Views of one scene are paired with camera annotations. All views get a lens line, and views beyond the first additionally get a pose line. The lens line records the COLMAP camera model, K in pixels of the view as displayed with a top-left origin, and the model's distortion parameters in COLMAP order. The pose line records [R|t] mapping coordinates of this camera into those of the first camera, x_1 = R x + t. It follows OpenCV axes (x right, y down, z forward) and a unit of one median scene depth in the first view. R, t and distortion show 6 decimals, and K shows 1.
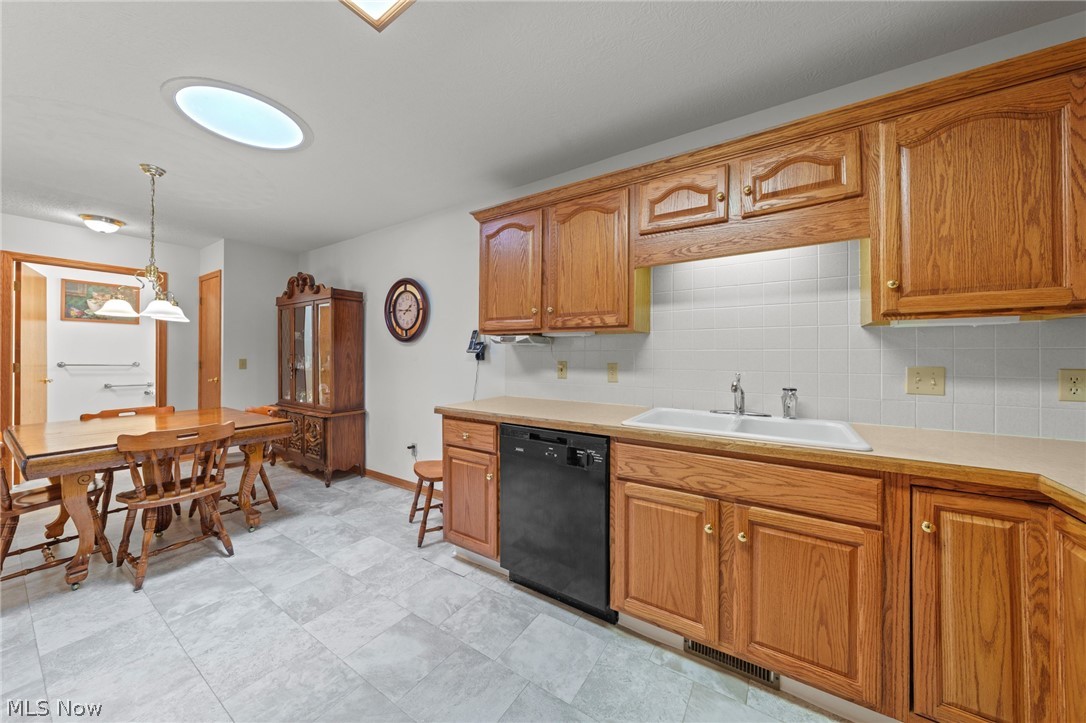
lens RADIAL K [[373.7, 0, 540.7], [0, 373.7, 354.5], [0, 0, 1]] dist [0.000023, -0.000016]
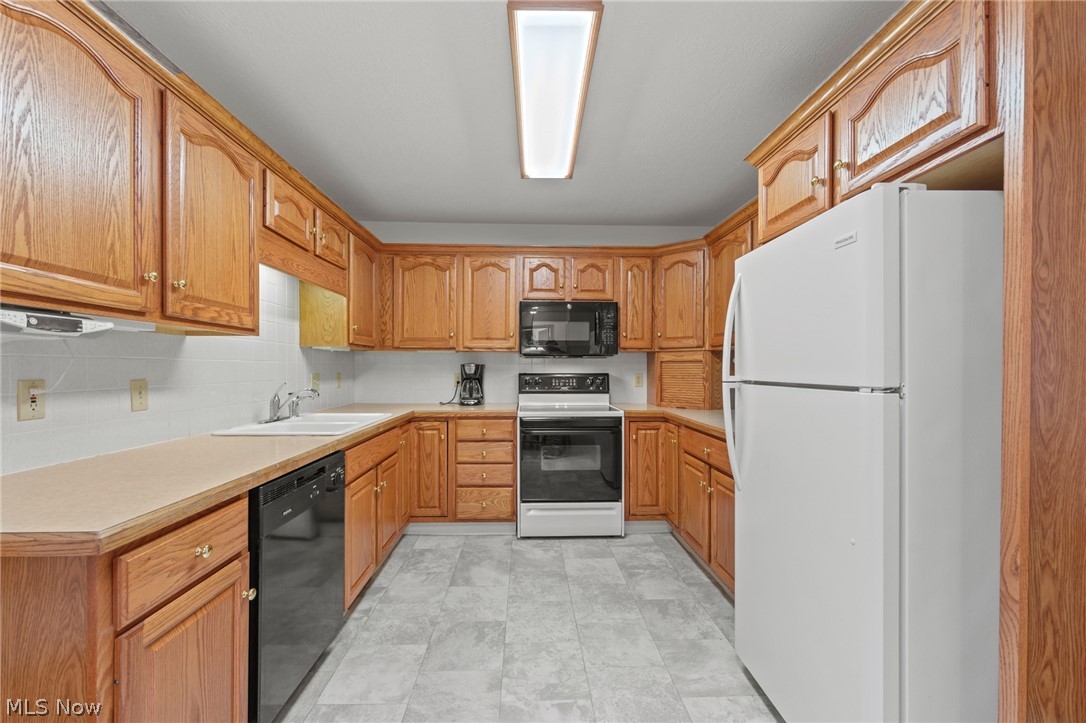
lens RADIAL K [[441.3, 0, 543.1], [0, 441.3, 368.8], [0, 0, 1]] dist [0.001343, -0.000004]
pose [[-0.586519, -0.005251, 0.809919, -0.723270], [-0.005994, 0.999980, 0.002142, 0.000725], [-0.809913, -0.003599, -0.586538, 0.837076]]
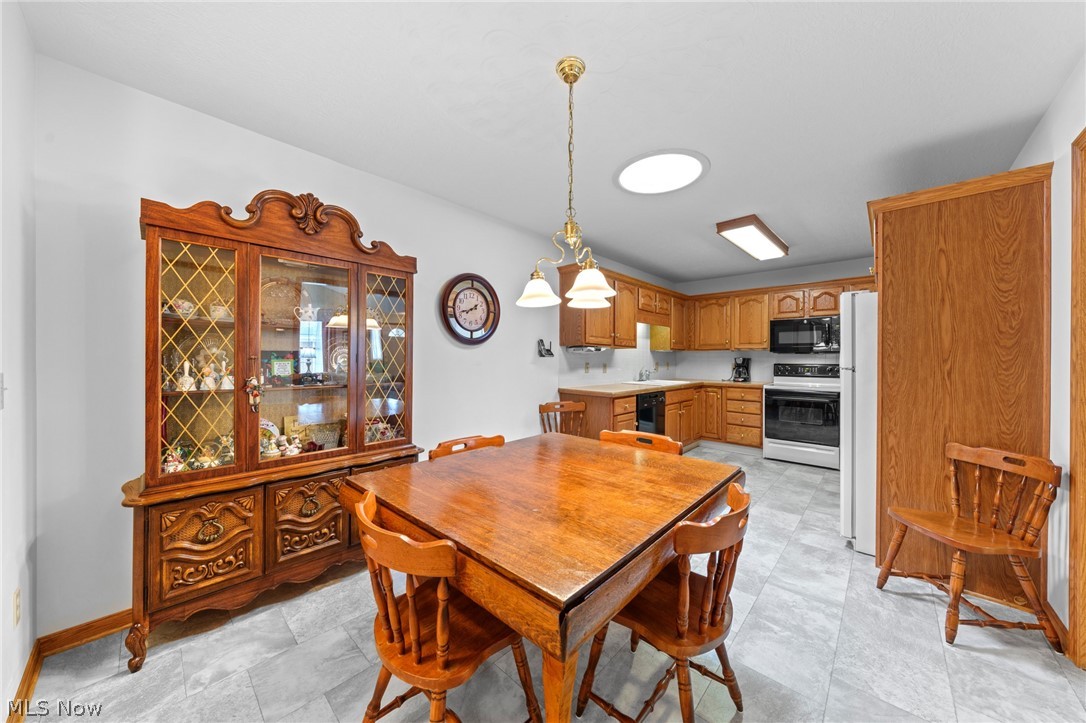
lens RADIAL K [[371.8, 0, 543.0], [0, 371.8, 359.3], [0, 0, 1]] dist [-0.000883, -0.000097]
pose [[0.160573, -0.002642, 0.987021, -1.680349], [-0.007222, 0.999967, 0.003851, -0.003118], [-0.986998, -0.007747, 0.160548, 0.947148]]
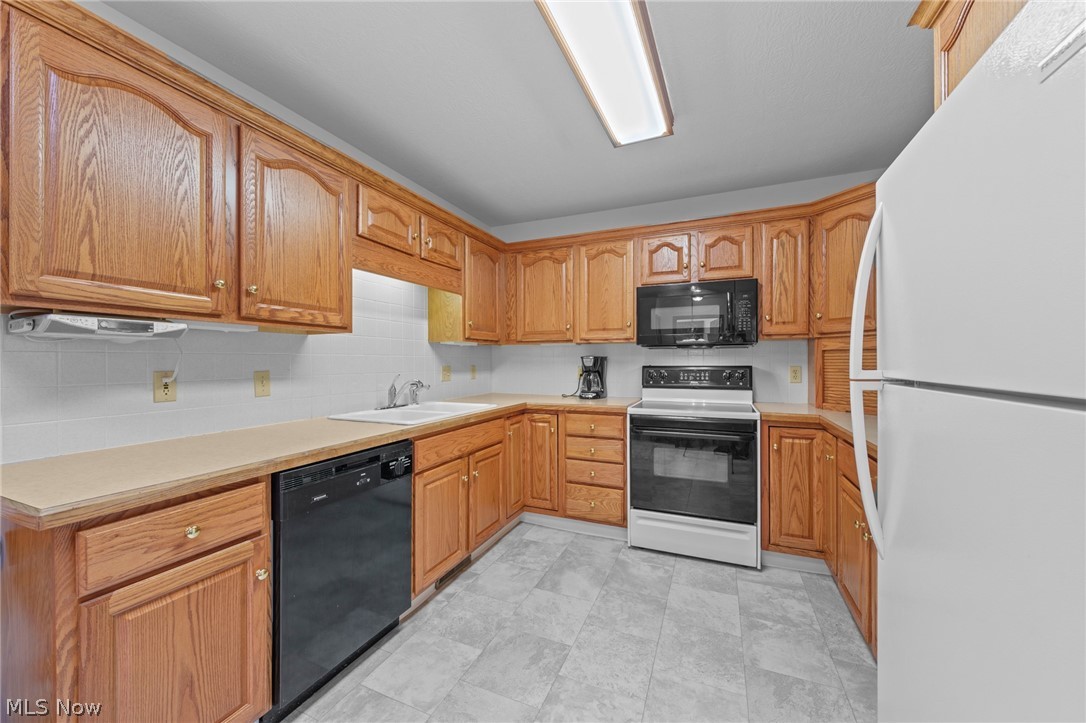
lens RADIAL K [[409.2, 0, 543.0], [0, 409.2, 361.5], [0, 0, 1]] dist [-0.000796, 0.000033]
pose [[-0.180801, -0.003854, 0.983512, -0.668366], [-0.000306, 0.999992, 0.003862, 0.001186], [-0.983520, 0.000398, -0.180801, 0.561577]]
